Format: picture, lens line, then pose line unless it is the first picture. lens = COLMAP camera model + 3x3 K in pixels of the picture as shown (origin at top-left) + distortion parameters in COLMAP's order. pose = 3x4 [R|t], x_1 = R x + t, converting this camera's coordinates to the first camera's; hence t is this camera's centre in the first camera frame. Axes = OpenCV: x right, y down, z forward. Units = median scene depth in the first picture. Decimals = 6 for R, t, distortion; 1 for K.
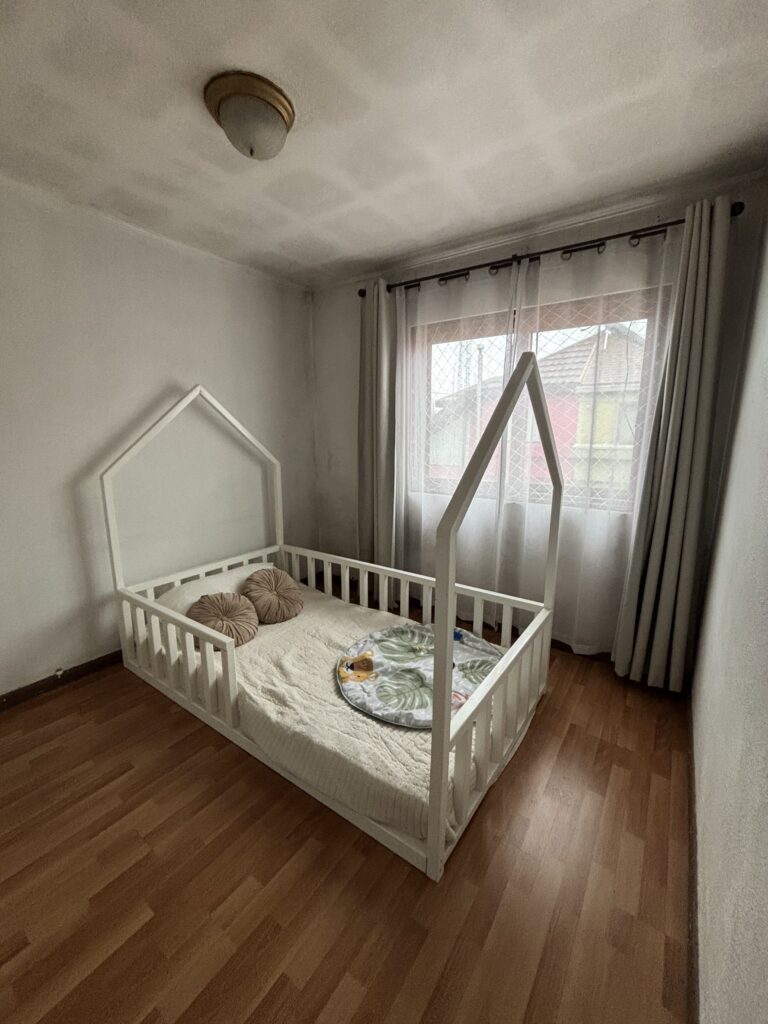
lens RADIAL K [[415.4, 0, 386.1], [0, 415.4, 511.3], [0, 0, 1]] dist [0.001271, 0.000372]
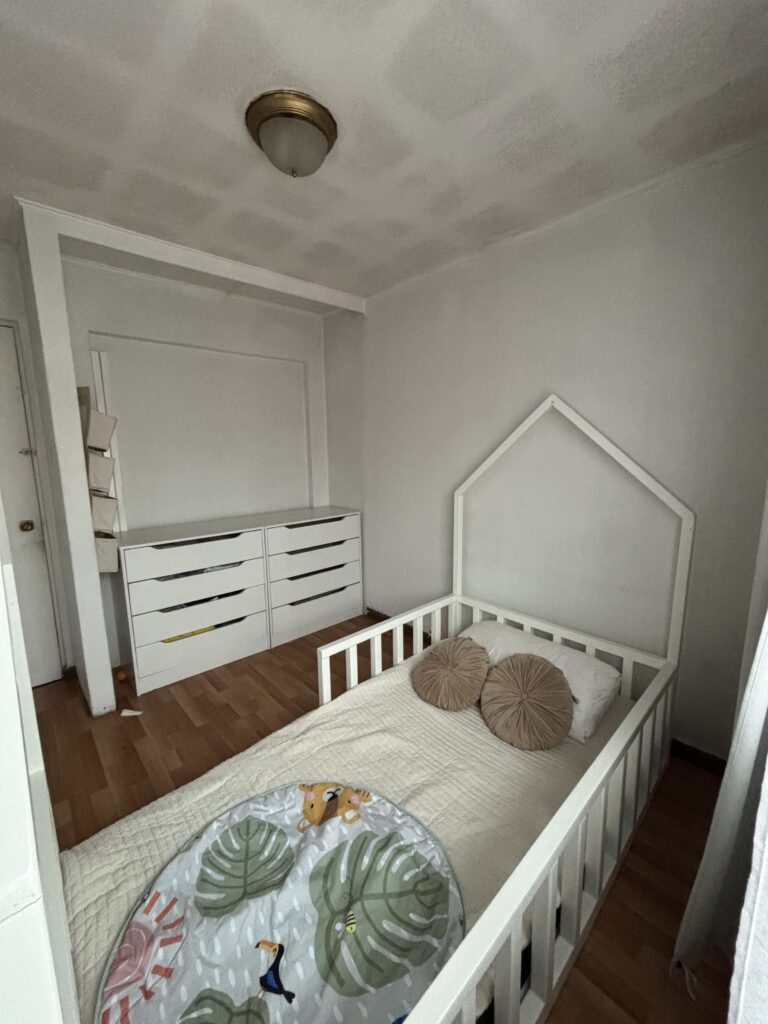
lens RADIAL K [[415.4, 0, 386.1], [0, 415.4, 511.3], [0, 0, 1]] dist [0.001271, 0.000372]
pose [[-0.204910, 0.147118, -0.967661, 0.464705], [-0.183693, 0.965292, 0.185657, -0.210298], [0.961389, 0.215795, -0.170773, 1.035744]]
